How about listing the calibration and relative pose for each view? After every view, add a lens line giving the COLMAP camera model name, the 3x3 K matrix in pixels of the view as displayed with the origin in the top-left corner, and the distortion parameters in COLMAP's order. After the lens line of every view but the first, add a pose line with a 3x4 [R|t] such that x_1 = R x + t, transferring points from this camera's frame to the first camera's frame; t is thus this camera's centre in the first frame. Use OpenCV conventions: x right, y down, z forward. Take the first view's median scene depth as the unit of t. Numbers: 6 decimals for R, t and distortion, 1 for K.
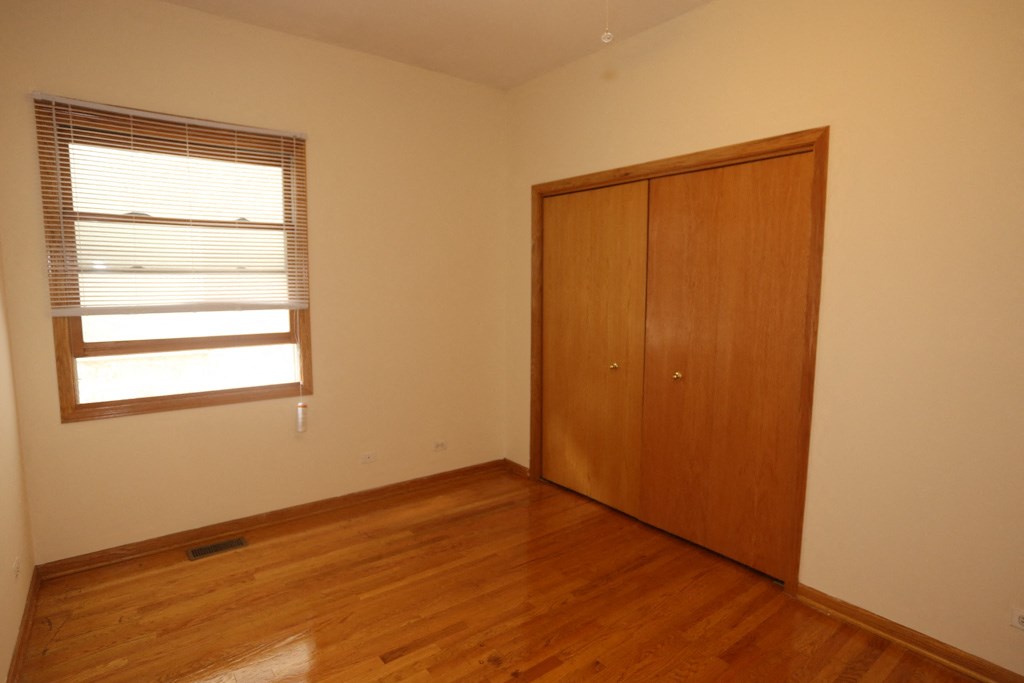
lens RADIAL K [[553.3, 0, 512.0], [0, 553.3, 341.5], [0, 0, 1]] dist [-0.034227, 0.001093]
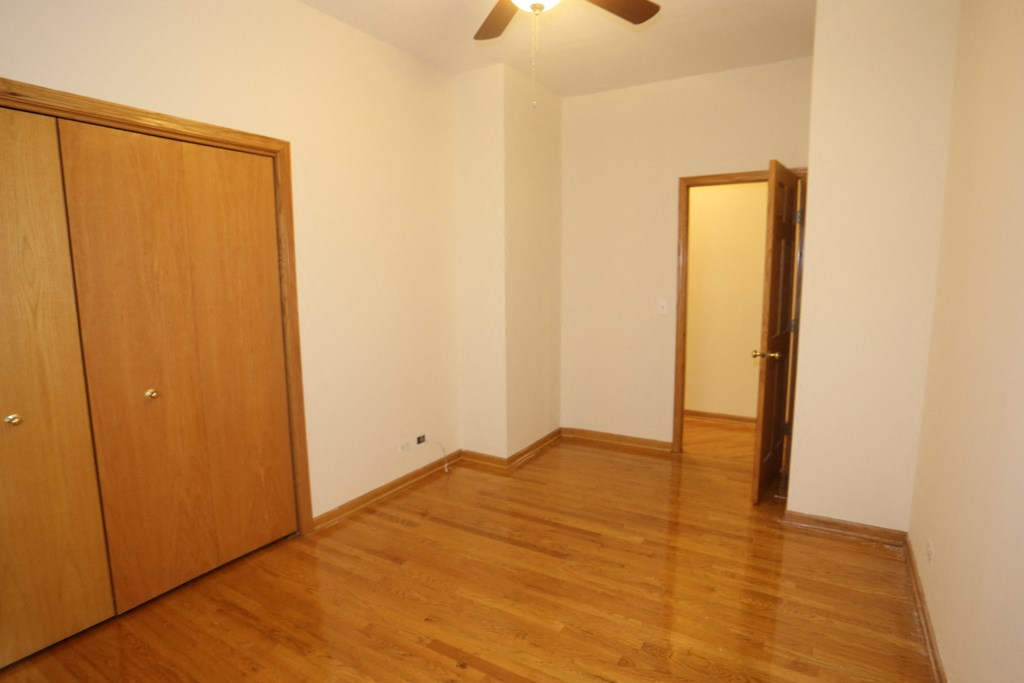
lens RADIAL K [[553.3, 0, 512.0], [0, 553.3, 341.5], [0, 0, 1]] dist [-0.034227, 0.001093]
pose [[-0.376098, -0.130281, 0.917375, -0.716294], [0.090522, 0.980164, 0.176310, -0.122317], [-0.922148, 0.149352, -0.356844, 0.965236]]
